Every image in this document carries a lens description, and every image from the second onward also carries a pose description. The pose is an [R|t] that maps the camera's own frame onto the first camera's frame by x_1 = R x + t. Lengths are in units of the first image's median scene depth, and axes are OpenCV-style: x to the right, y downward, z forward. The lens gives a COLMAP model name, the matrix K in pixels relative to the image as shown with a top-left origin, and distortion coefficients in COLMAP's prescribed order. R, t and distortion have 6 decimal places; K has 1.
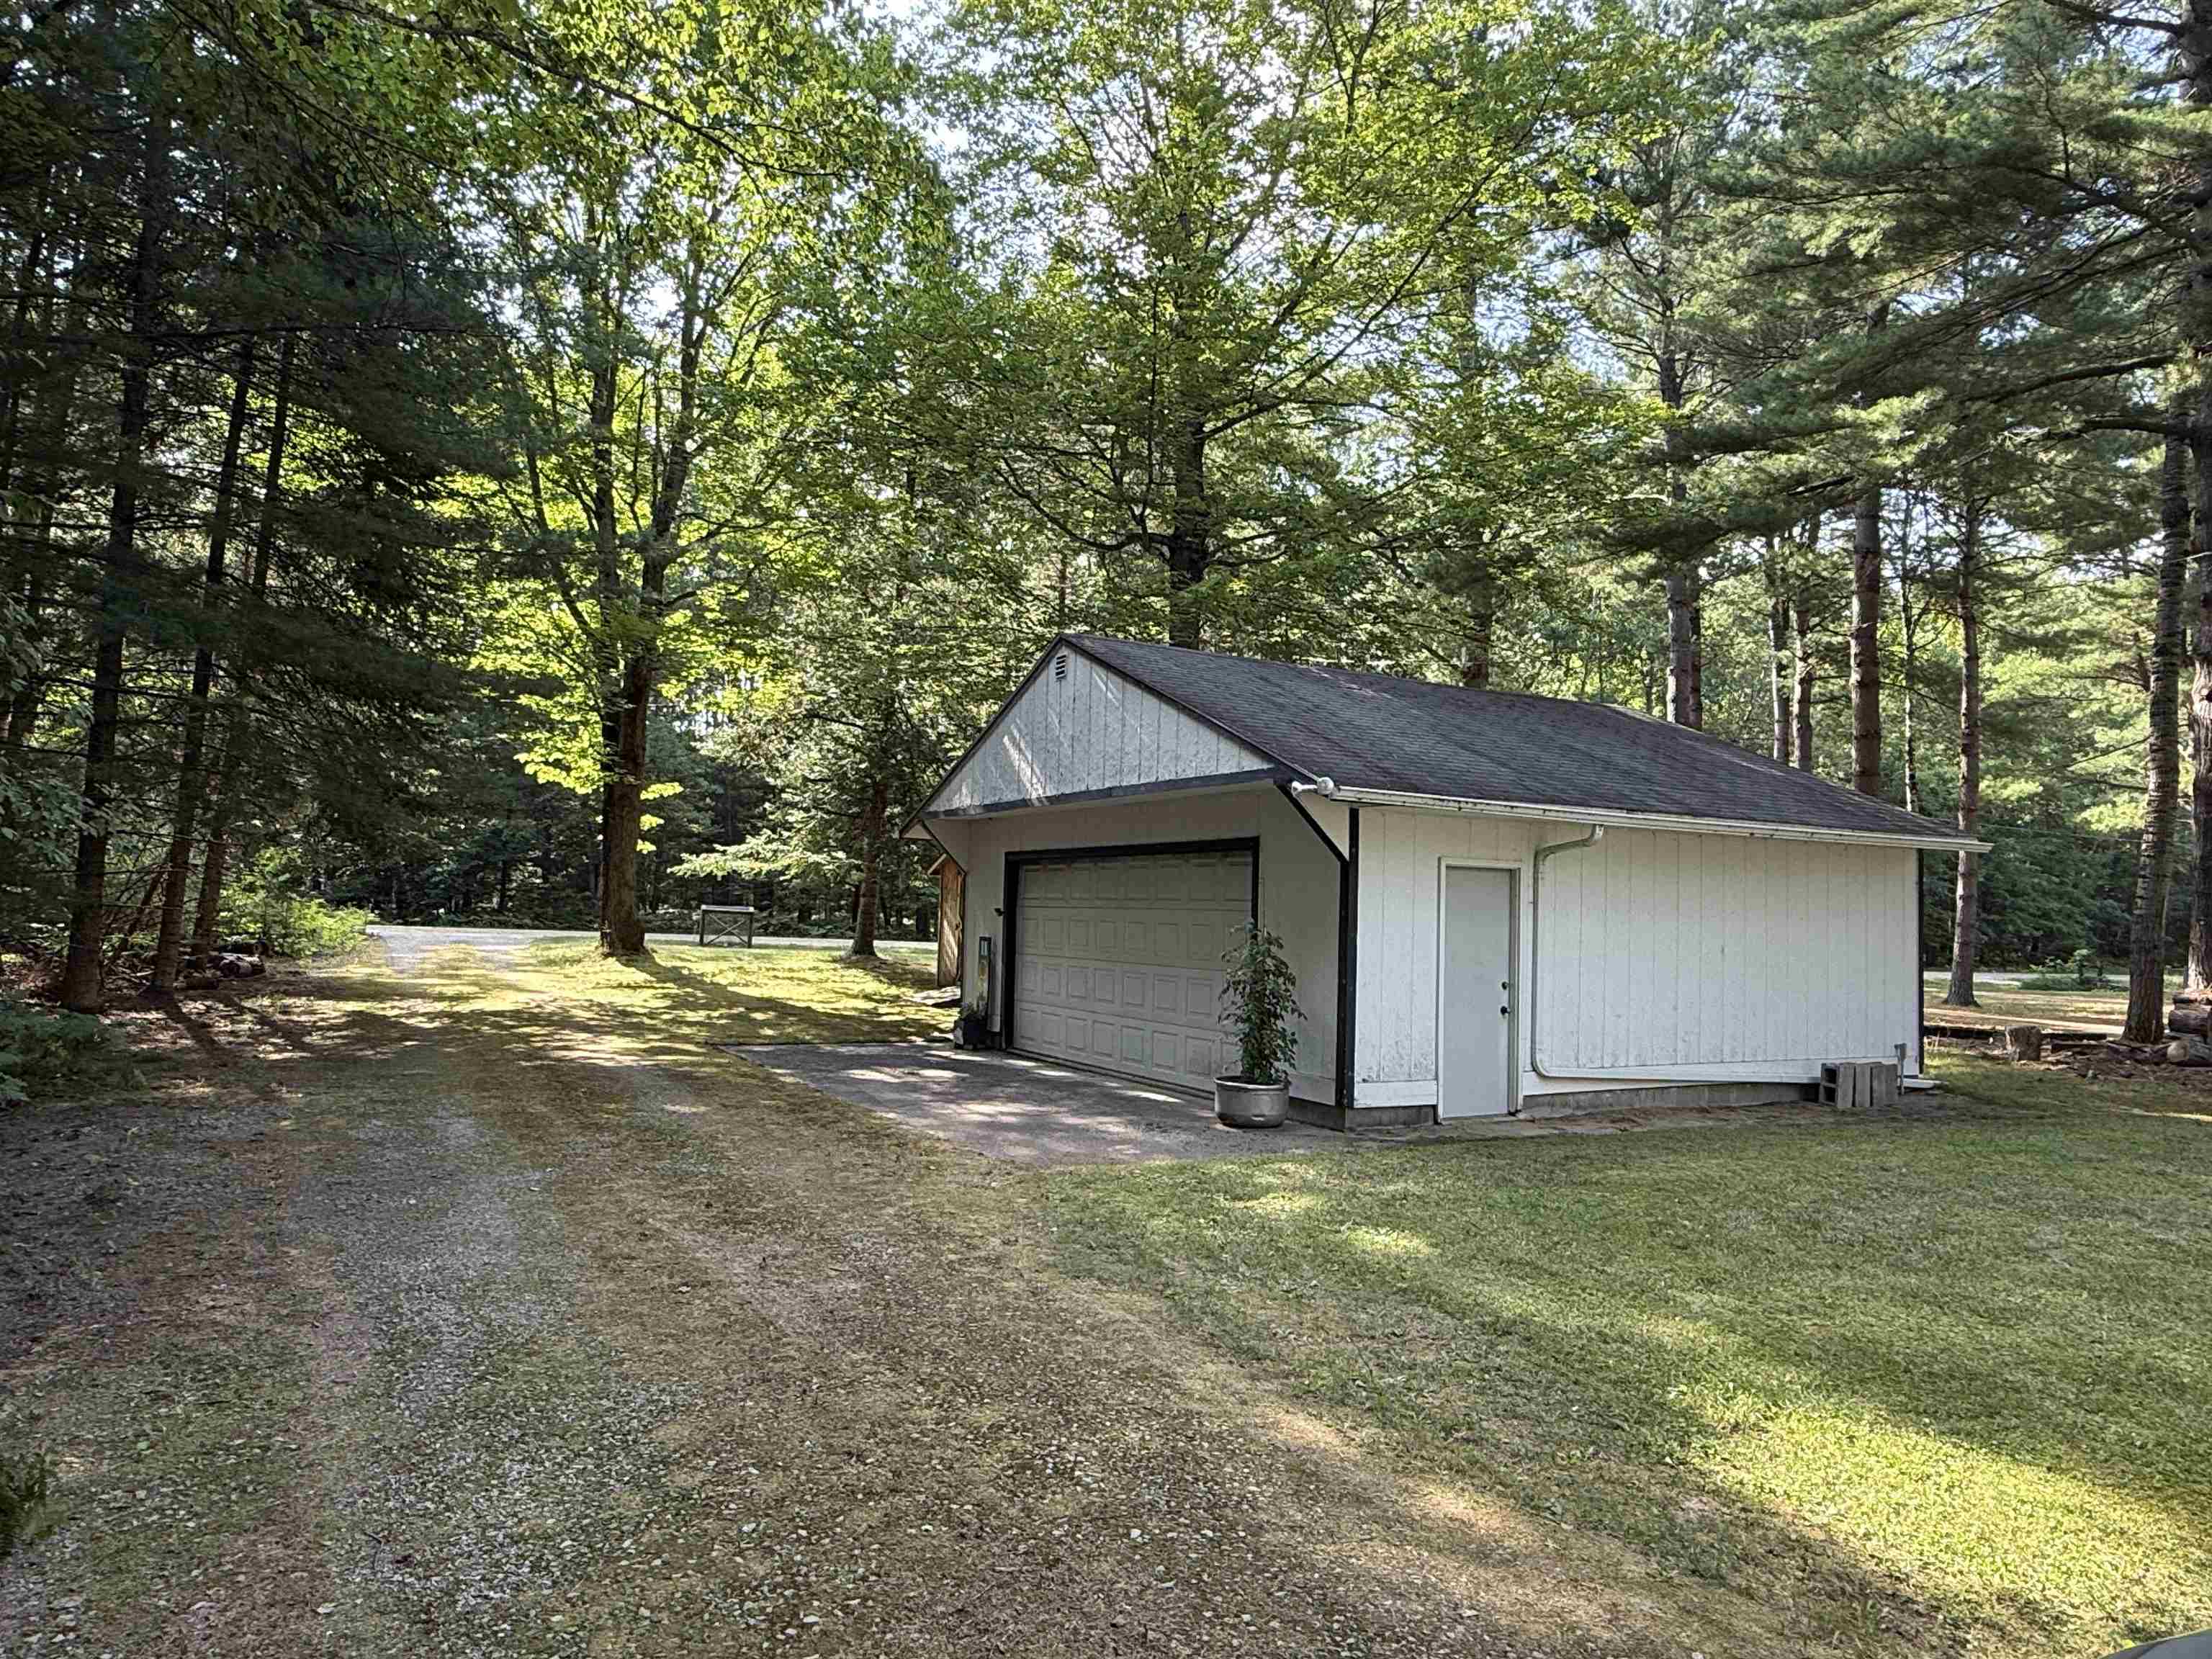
lens RADIAL K [[1402.5, 0, 1108.3], [0, 1402.5, 834.3], [0, 0, 1]] dist [0.002035, 0.001253]
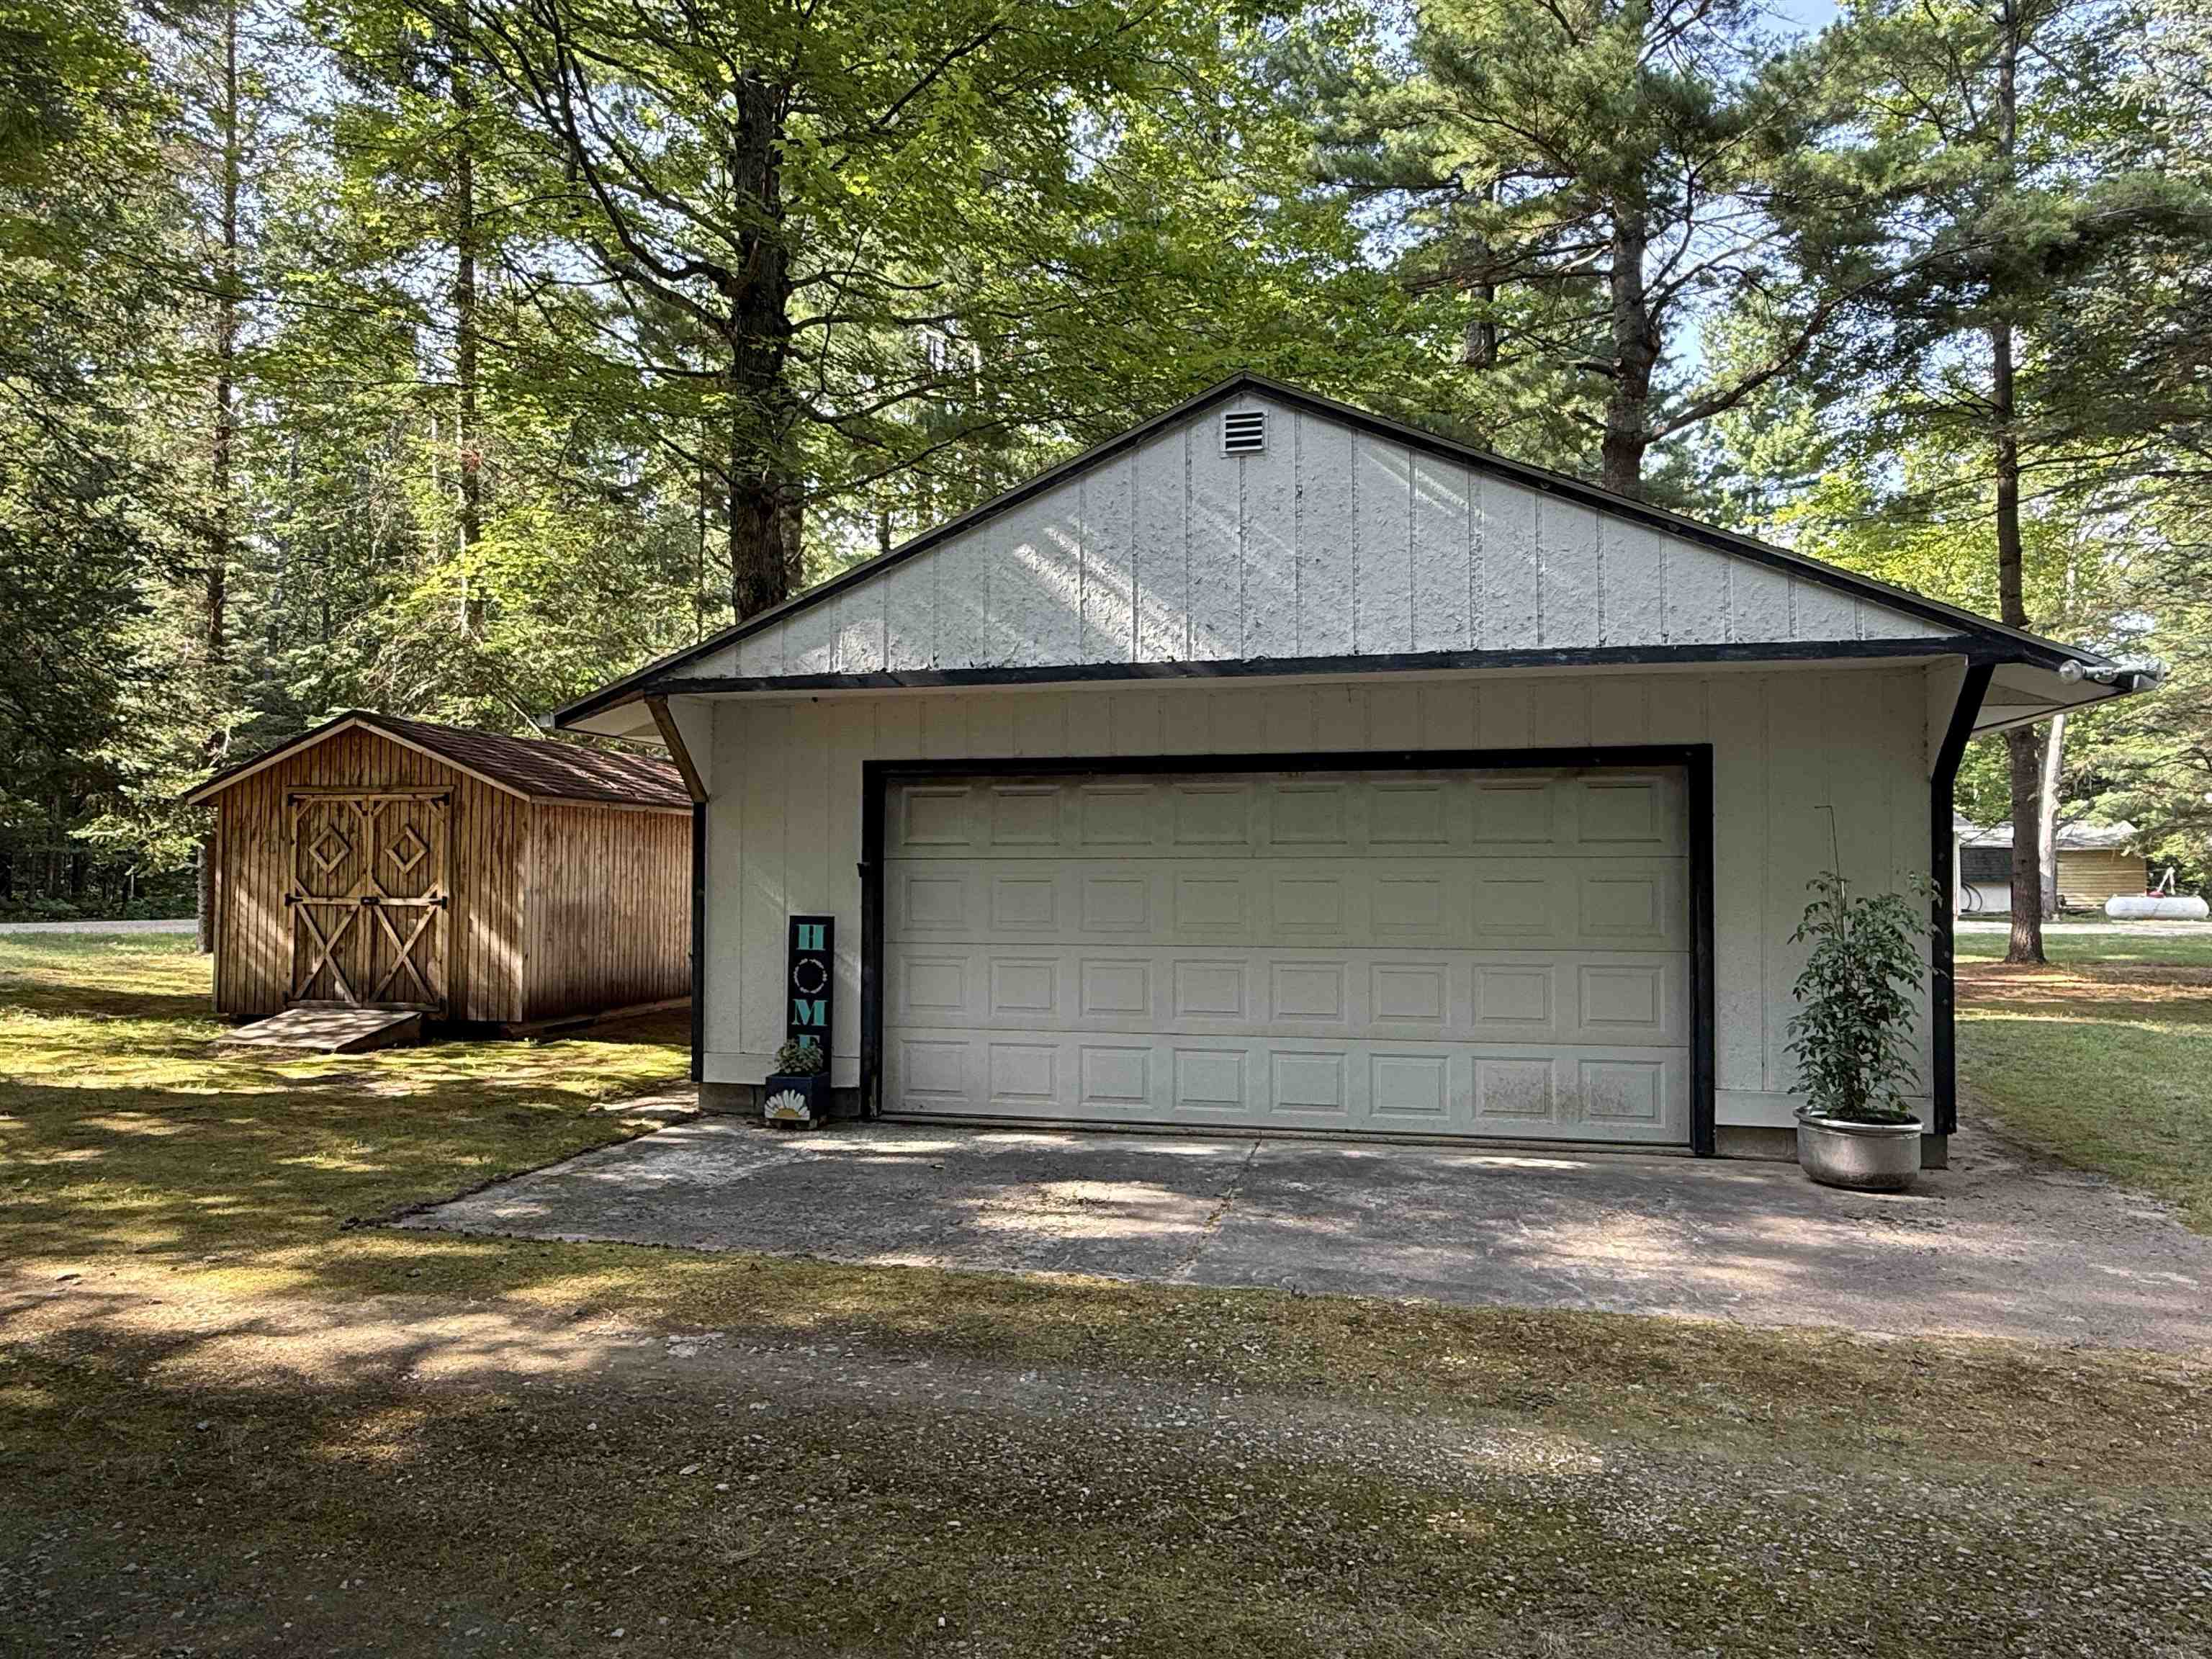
lens RADIAL K [[1402.5, 0, 1108.3], [0, 1402.5, 834.3], [0, 0, 1]] dist [0.002035, 0.001253]
pose [[0.685325, -0.008963, 0.728182, -0.386042], [-0.024993, 0.999046, 0.035819, 0.018562], [-0.727808, -0.042747, 0.684447, 0.522245]]
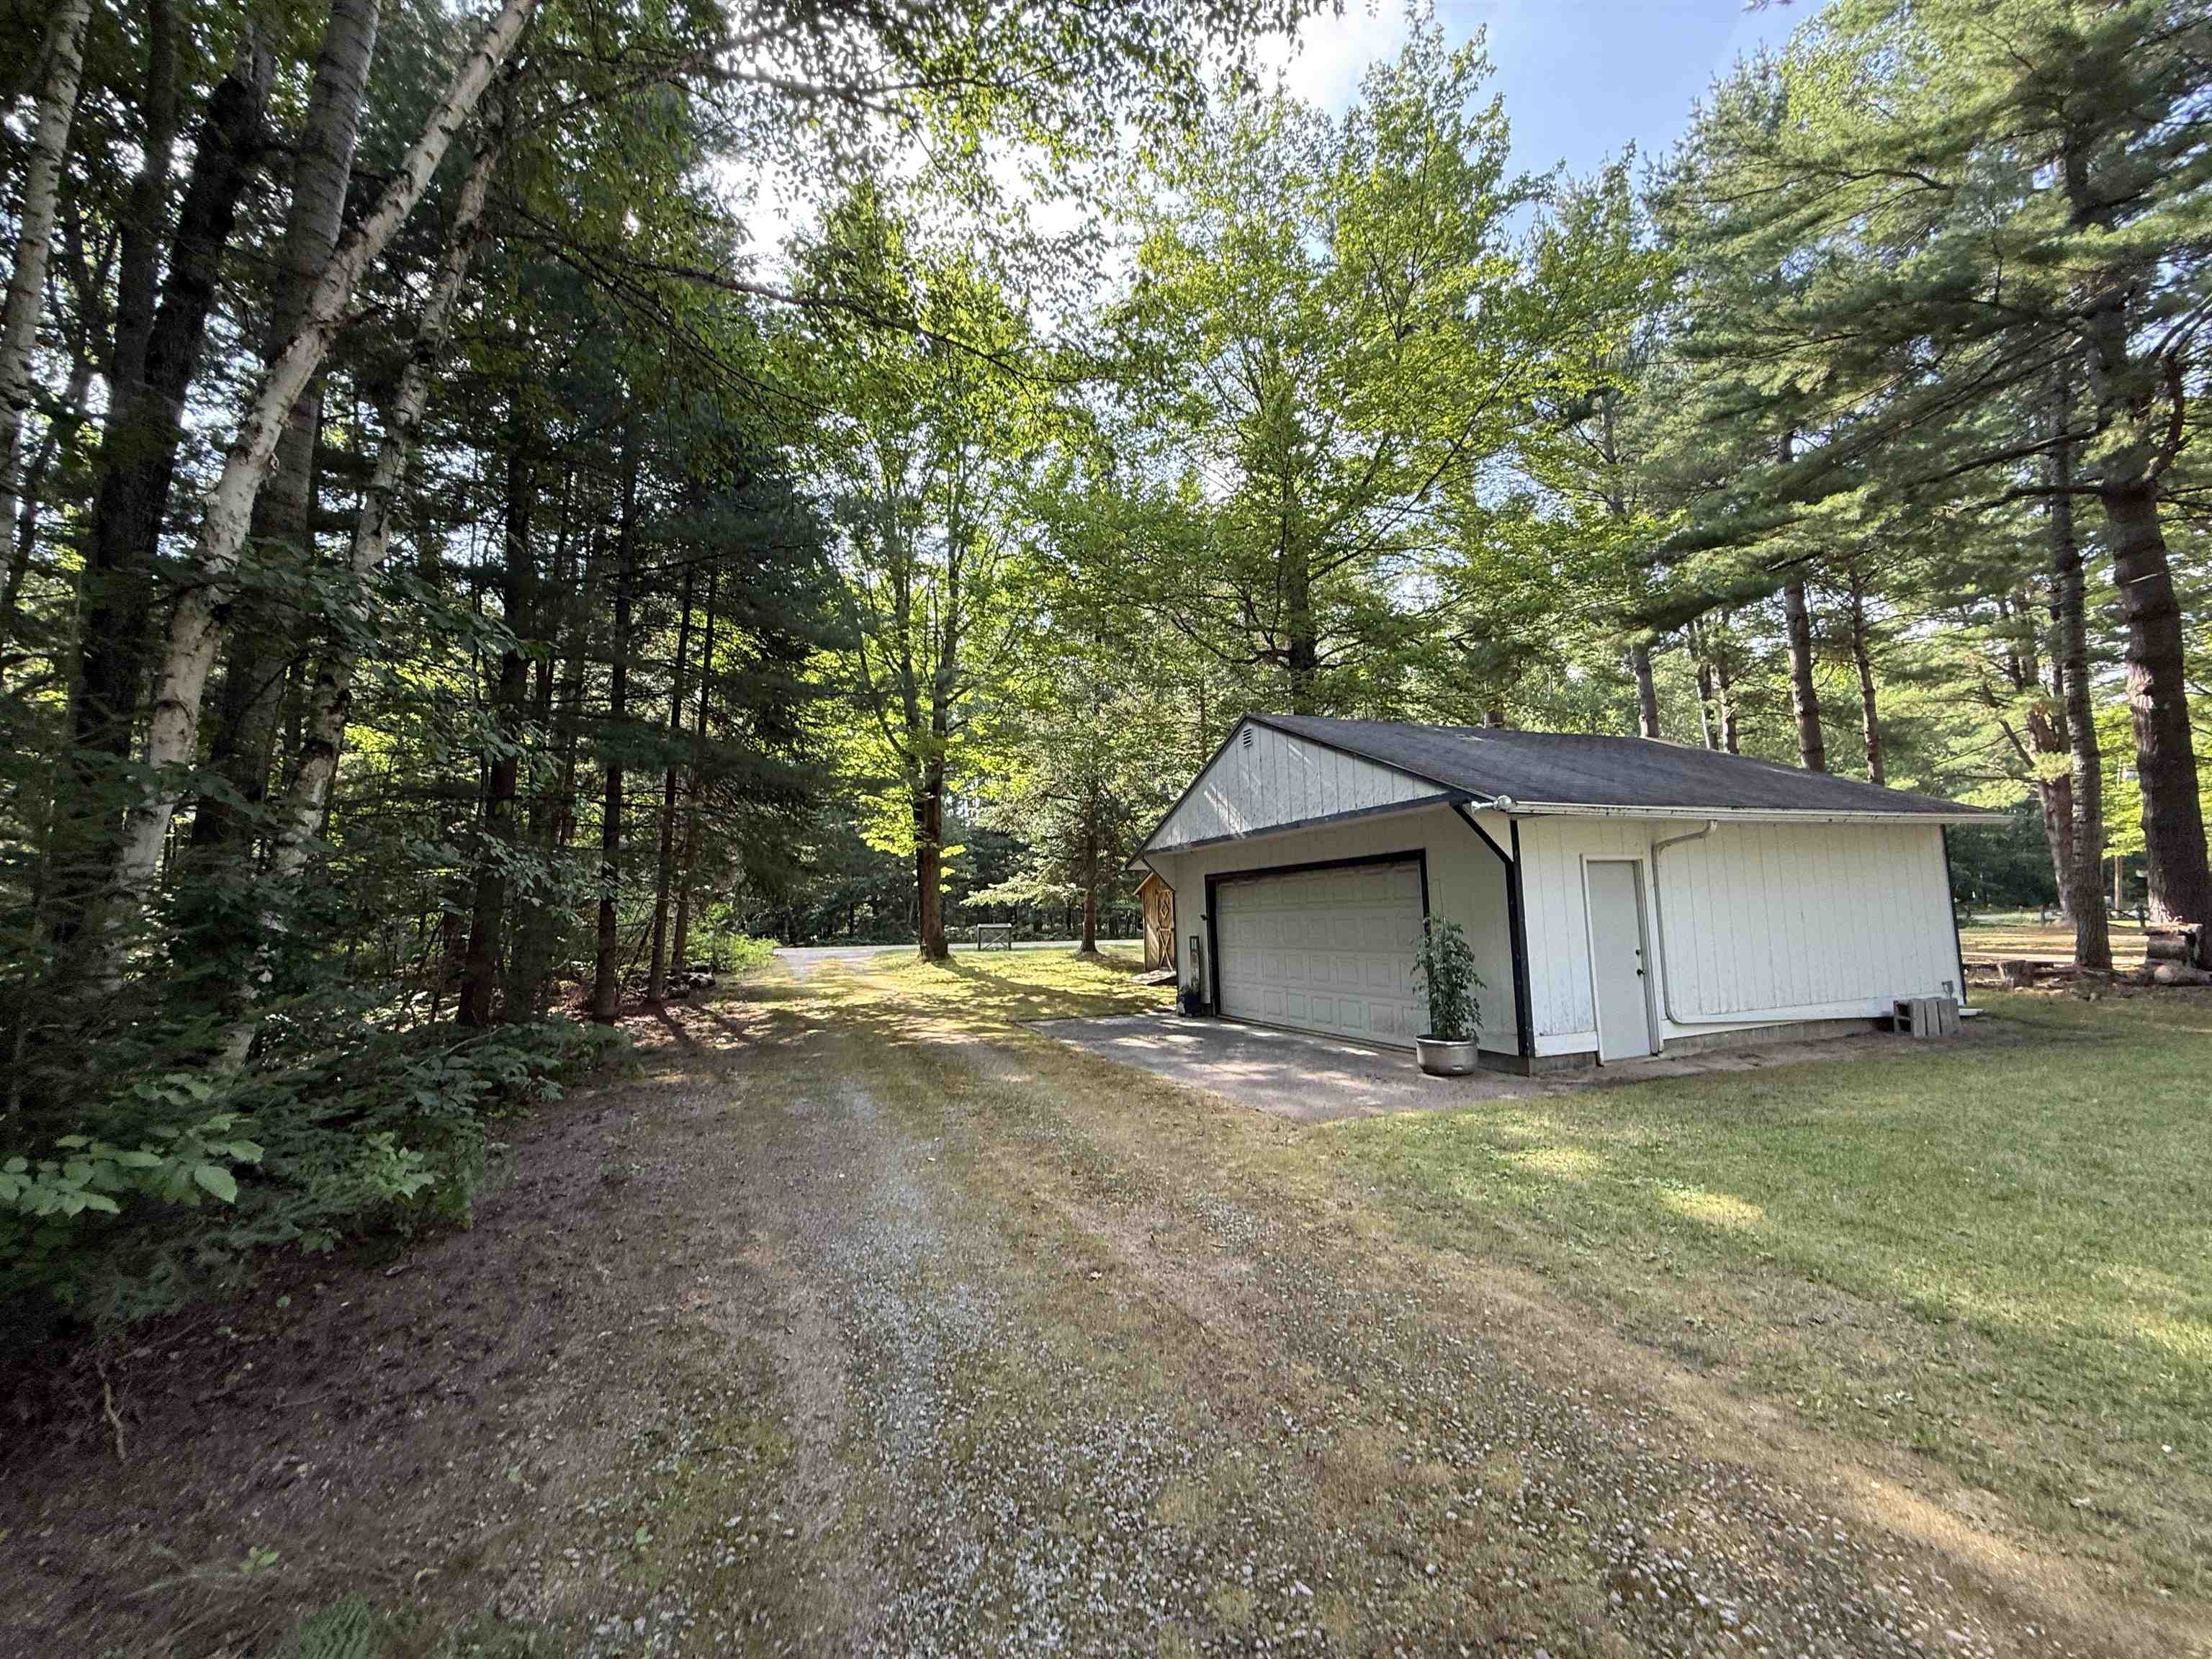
lens RADIAL K [[882.9, 0, 1100.8], [0, 882.9, 827.4], [0, 0, 1]] dist [-0.000072, -0.000021]
pose [[0.990272, -0.070883, -0.119738, -0.063591], [0.065335, 0.996628, -0.049645, 0.002221], [0.122853, 0.041339, 0.991564, 0.098763]]
